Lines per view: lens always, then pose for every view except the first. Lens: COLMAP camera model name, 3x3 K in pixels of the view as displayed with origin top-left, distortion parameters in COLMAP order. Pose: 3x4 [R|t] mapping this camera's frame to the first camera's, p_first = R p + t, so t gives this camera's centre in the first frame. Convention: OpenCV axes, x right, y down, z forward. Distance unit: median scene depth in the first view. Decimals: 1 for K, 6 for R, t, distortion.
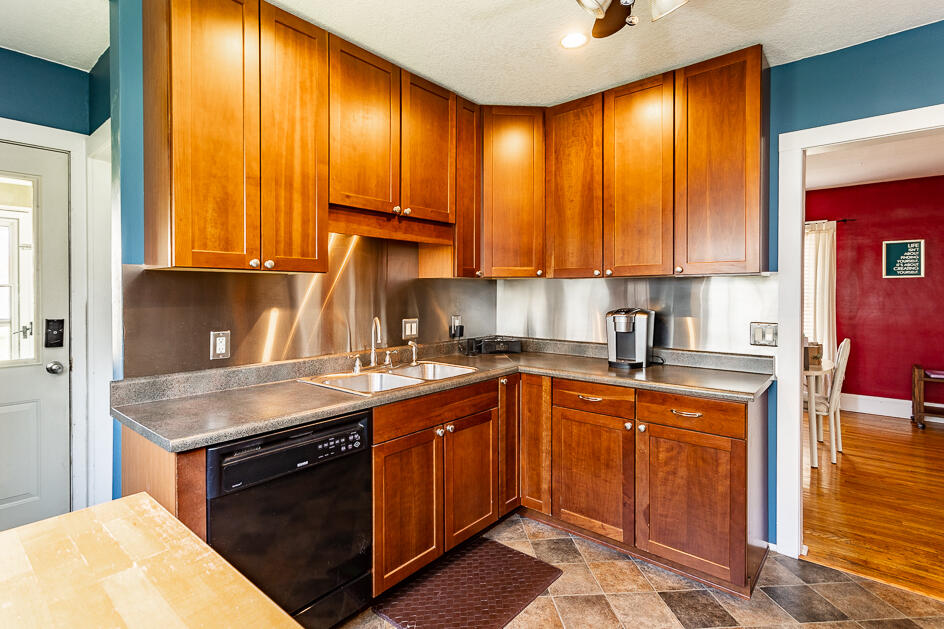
lens RADIAL K [[451.7, 0, 474.7], [0, 451.7, 296.7], [0, 0, 1]] dist [0.002533, 0.000613]
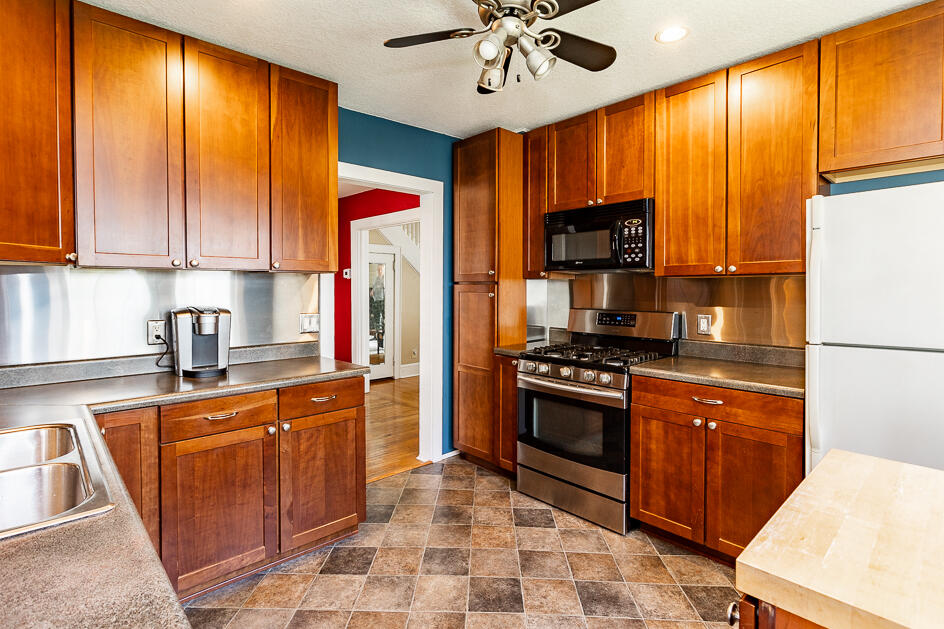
lens RADIAL K [[451.7, 0, 474.7], [0, 451.7, 296.7], [0, 0, 1]] dist [0.002533, 0.000613]
pose [[0.146895, -0.022355, 0.988900, -0.524965], [0.007802, 0.999740, 0.021441, -0.008330], [-0.989121, 0.004566, 0.147031, 0.450717]]
